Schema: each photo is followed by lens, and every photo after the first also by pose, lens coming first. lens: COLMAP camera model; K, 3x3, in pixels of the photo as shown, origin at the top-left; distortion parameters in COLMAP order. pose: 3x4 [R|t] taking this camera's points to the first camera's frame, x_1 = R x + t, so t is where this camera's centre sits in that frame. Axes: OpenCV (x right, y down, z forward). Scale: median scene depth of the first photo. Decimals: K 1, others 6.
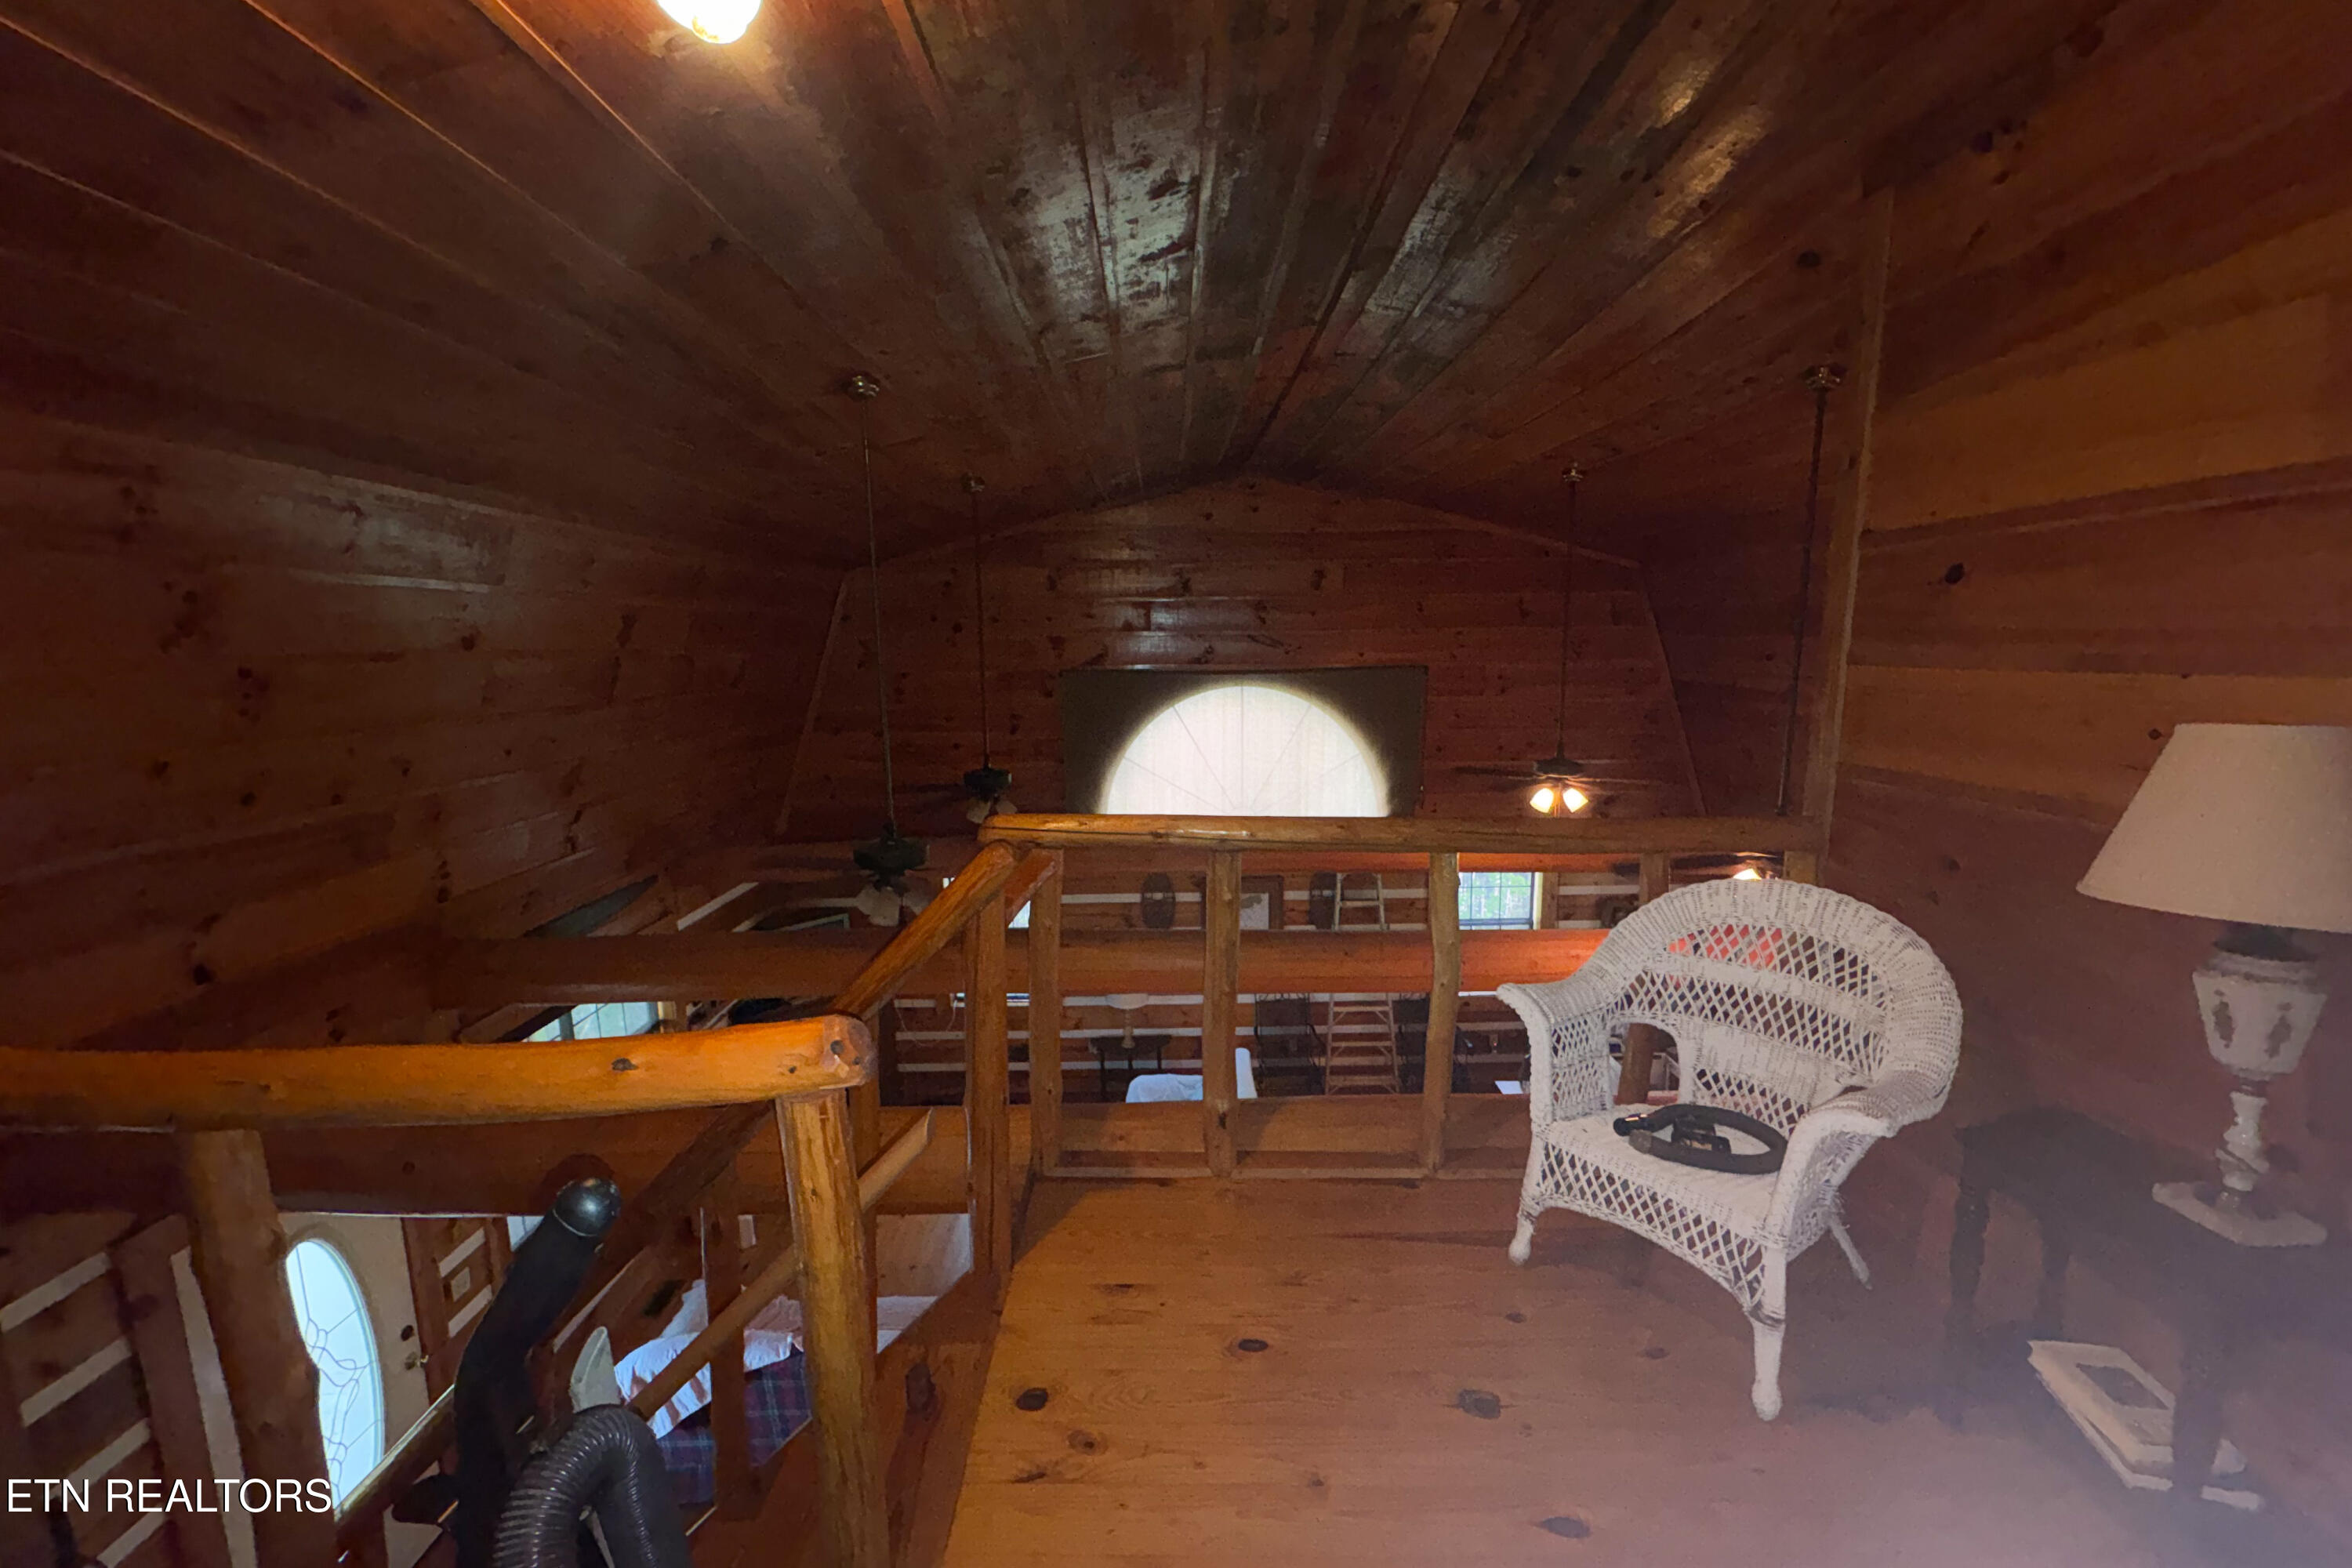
lens RADIAL K [[943.9, 0, 1175.2], [0, 943.9, 800.8], [0, 0, 1]] dist [0.000730, 0.000246]
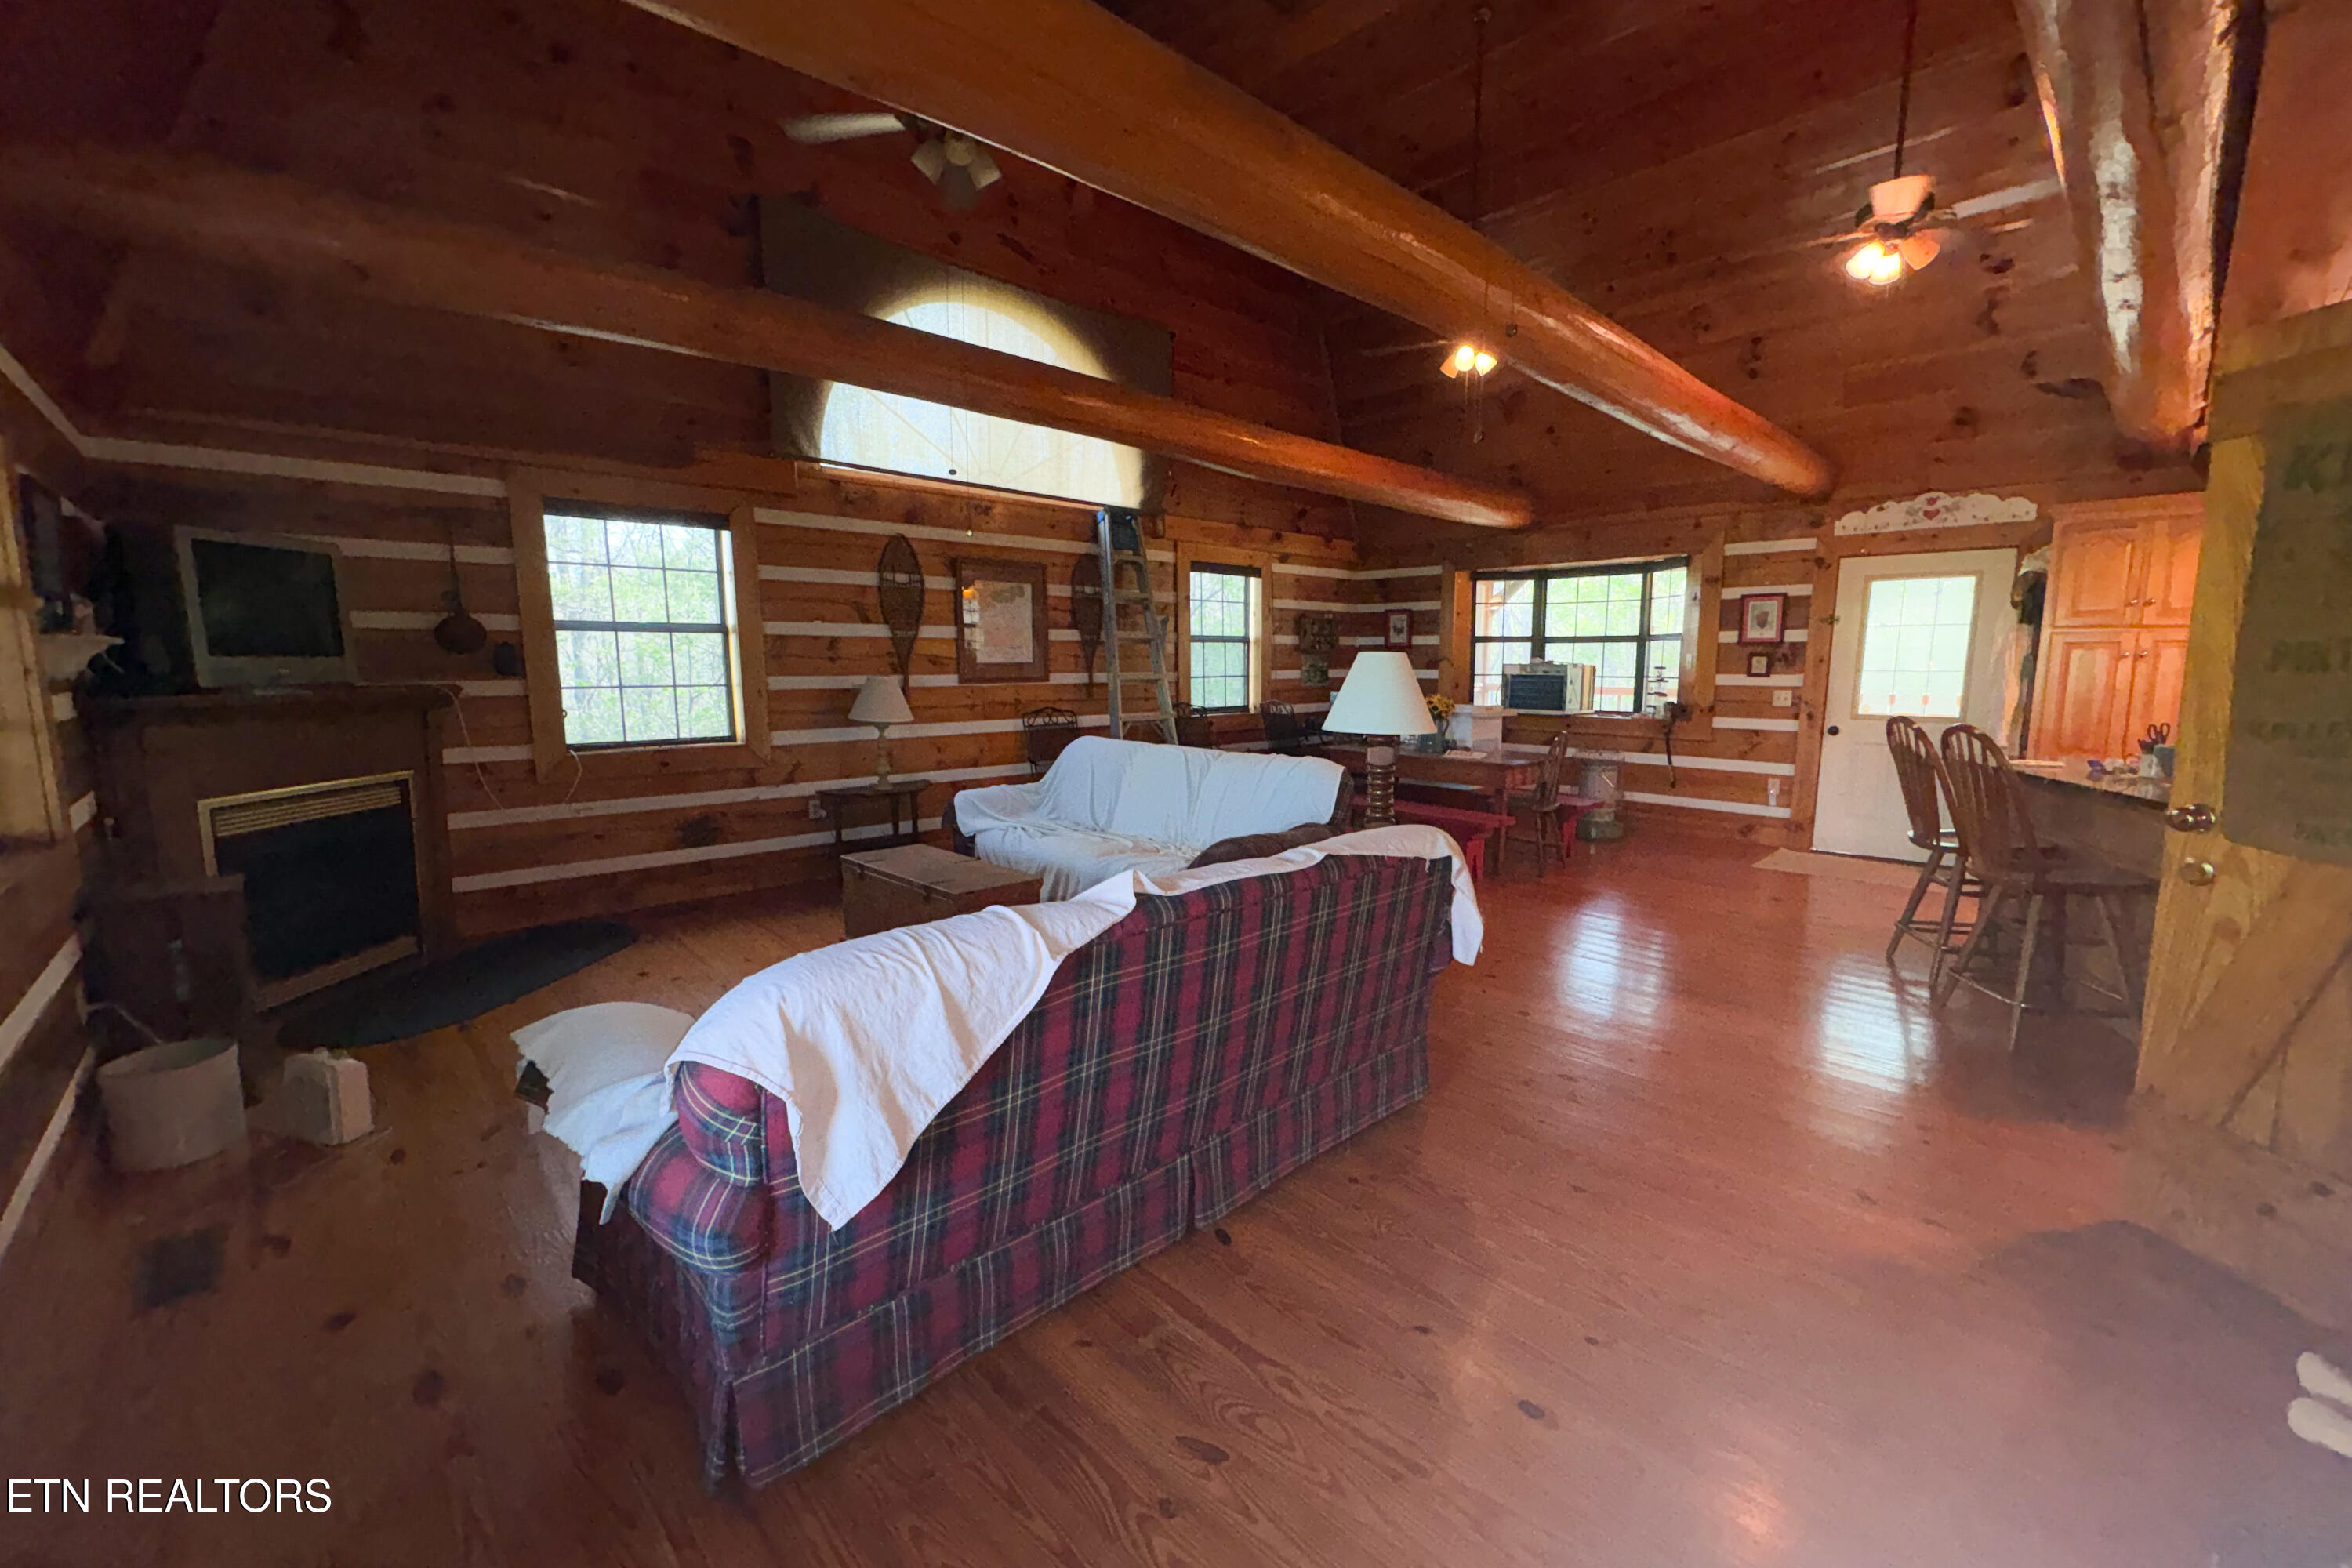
lens RADIAL K [[943.9, 0, 1168.9], [0, 943.9, 793.2], [0, 0, 1]] dist [0.000730, 0.000246]
pose [[0.737865, -0.078773, 0.670336, -0.625077], [0.105279, 0.994442, 0.000975, 0.493026], [-0.666687, 0.069853, 0.742057, 0.609375]]
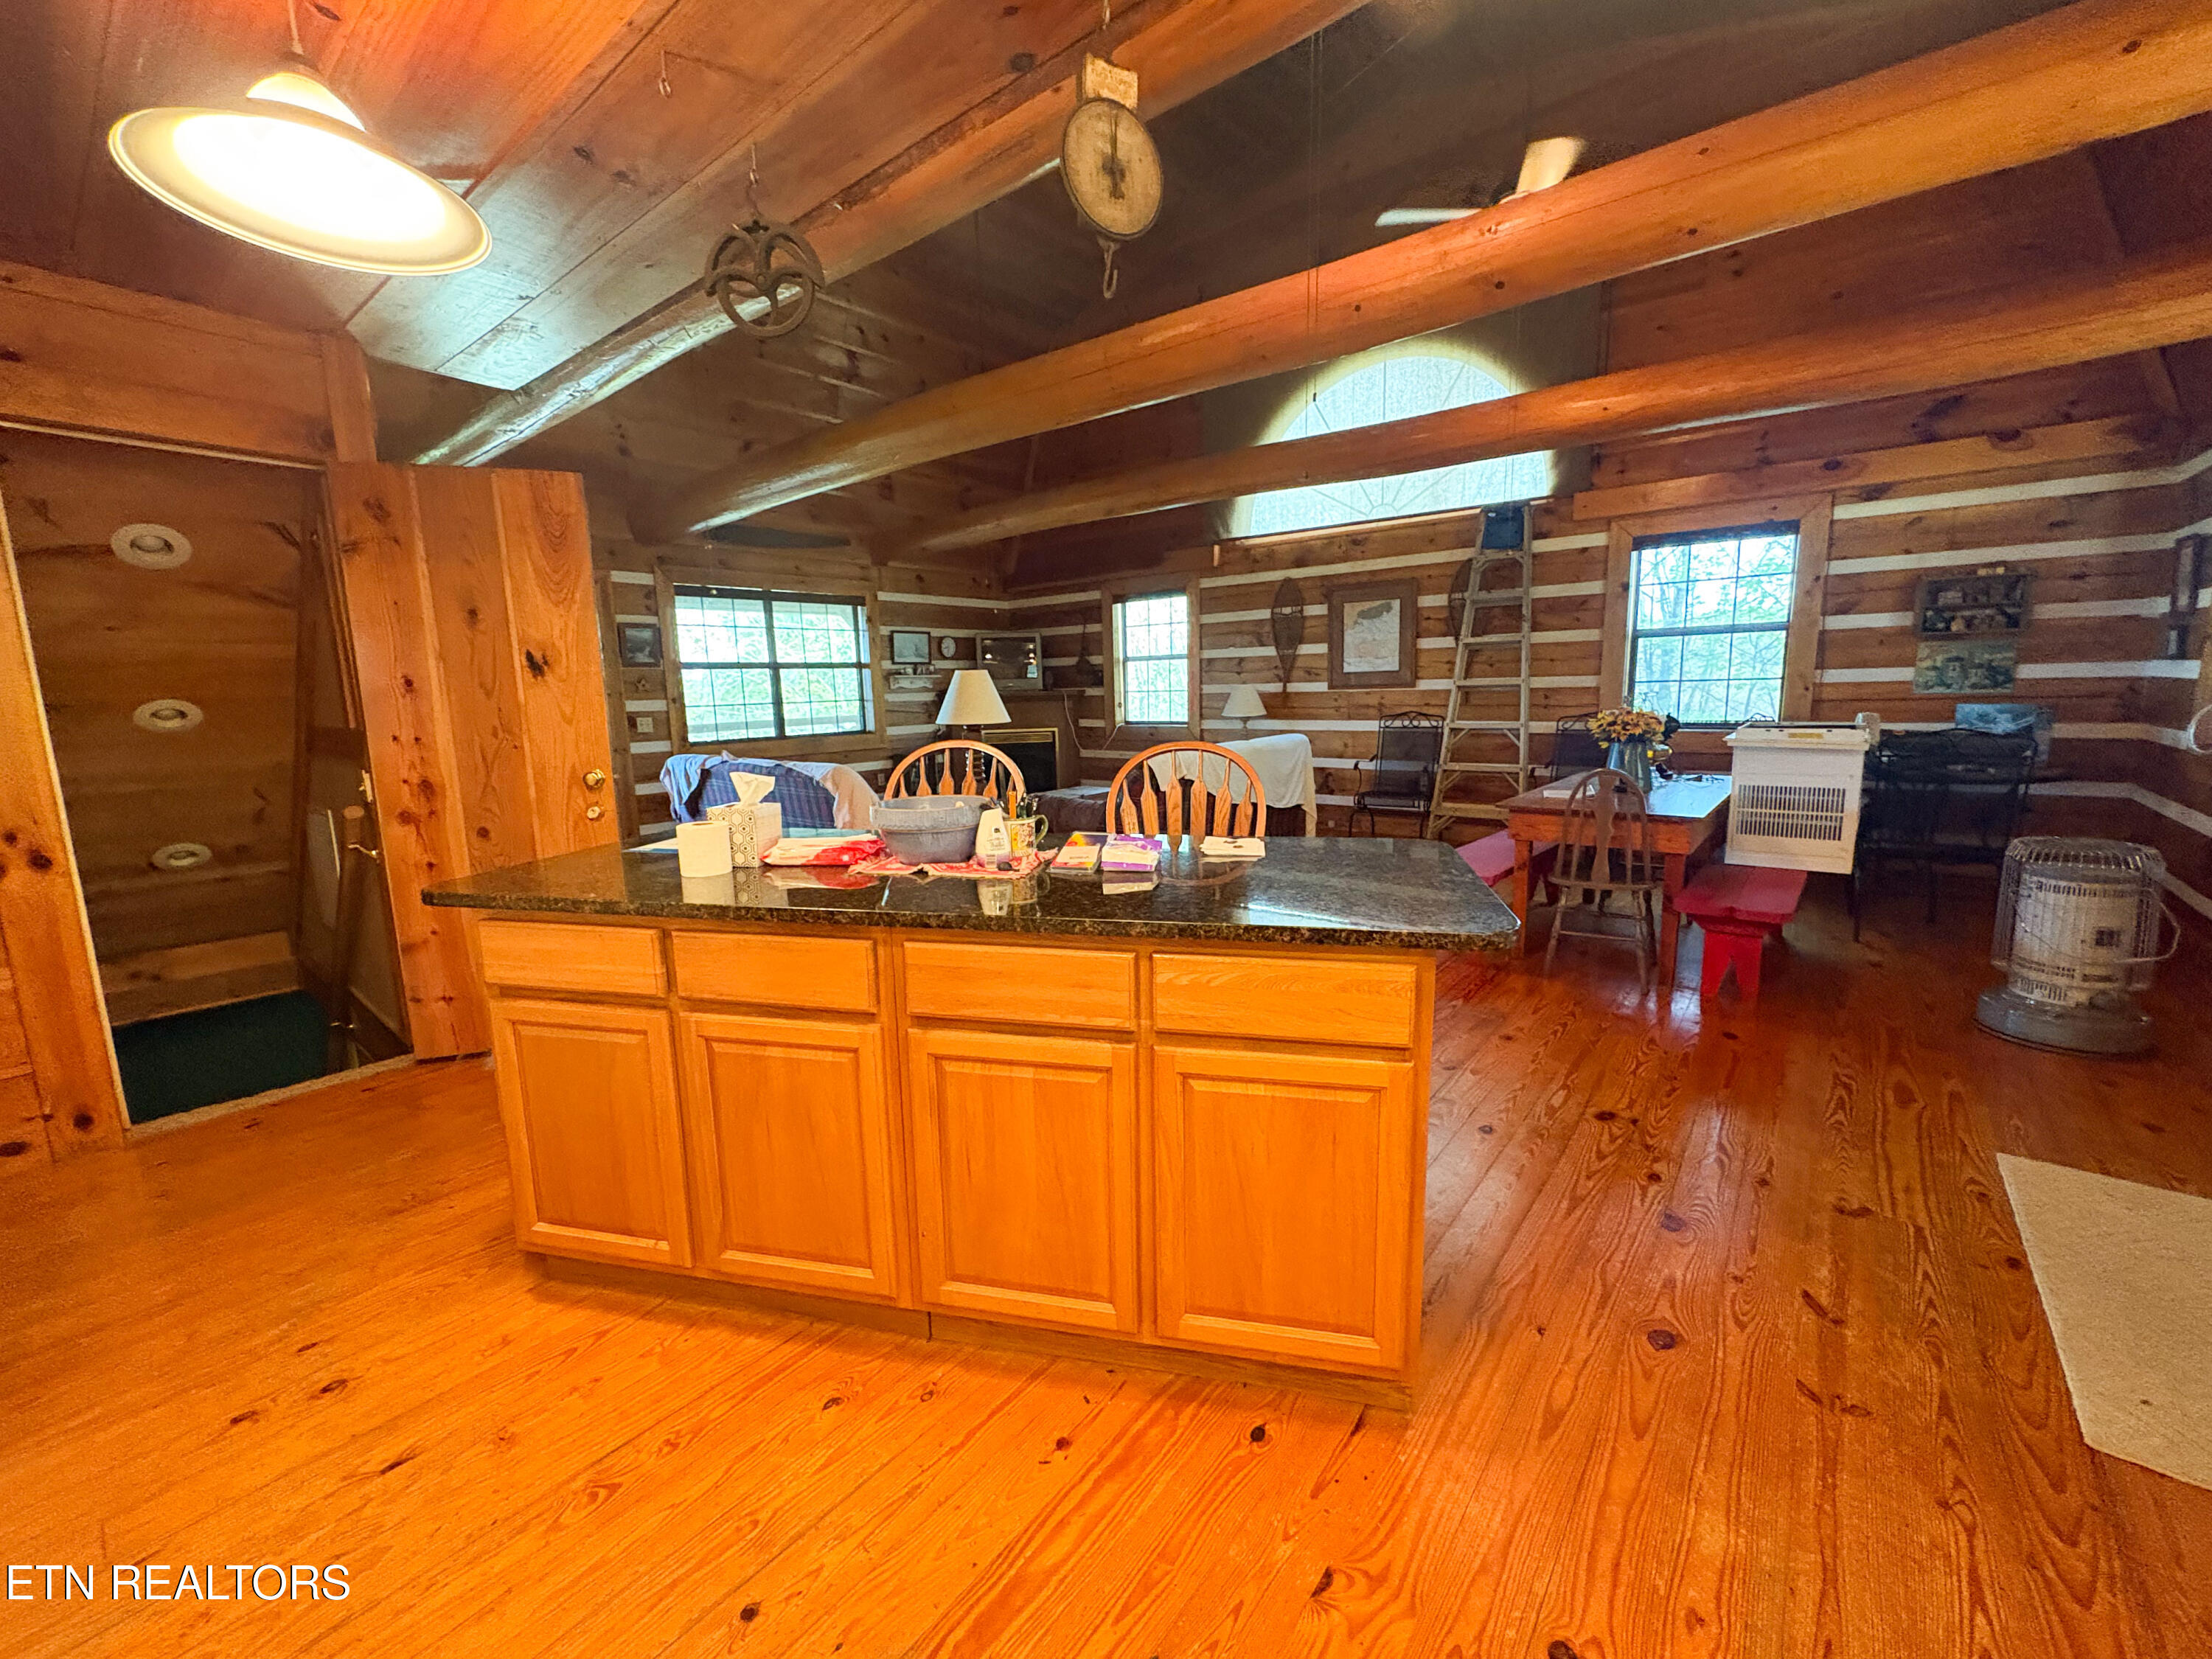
lens RADIAL K [[880.4, 0, 1114.6], [0, 880.4, 819.3], [0, 0, 1]] dist [0.001784, 0.000030]
pose [[0.767072, 0.092751, -0.634821, 0.753769], [-0.094976, 0.995009, 0.030614, 0.523466], [0.634492, 0.036809, 0.772053, 0.367864]]
